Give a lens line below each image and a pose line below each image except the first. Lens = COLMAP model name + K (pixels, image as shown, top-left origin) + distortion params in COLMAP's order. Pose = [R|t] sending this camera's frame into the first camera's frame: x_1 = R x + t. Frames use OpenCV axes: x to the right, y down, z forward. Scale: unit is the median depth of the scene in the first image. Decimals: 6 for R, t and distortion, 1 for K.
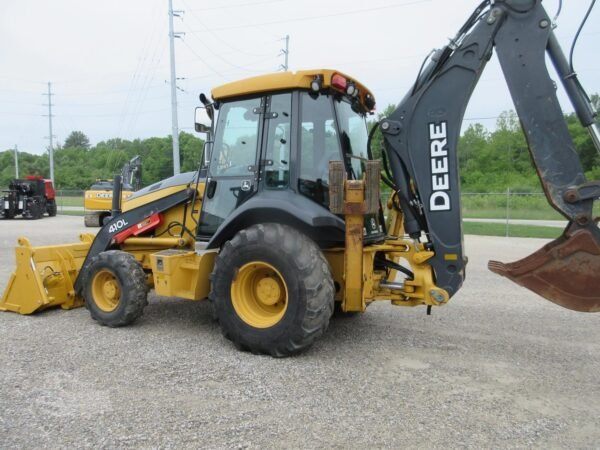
lens RADIAL K [[446.4, 0, 297.0], [0, 446.4, 222.7], [0, 0, 1]] dist [0.004362, -0.000479]
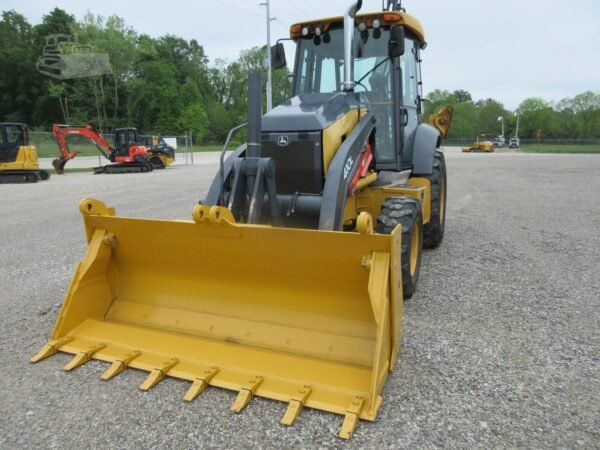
lens RADIAL K [[446.4, 0, 298.4], [0, 446.4, 225.2], [0, 0, 1]] dist [0.004362, -0.000479]
pose [[-0.065905, -0.190340, 0.979504, -1.309807], [0.053934, 0.979523, 0.193973, -0.049065], [-0.996367, 0.065612, -0.054289, 1.412646]]
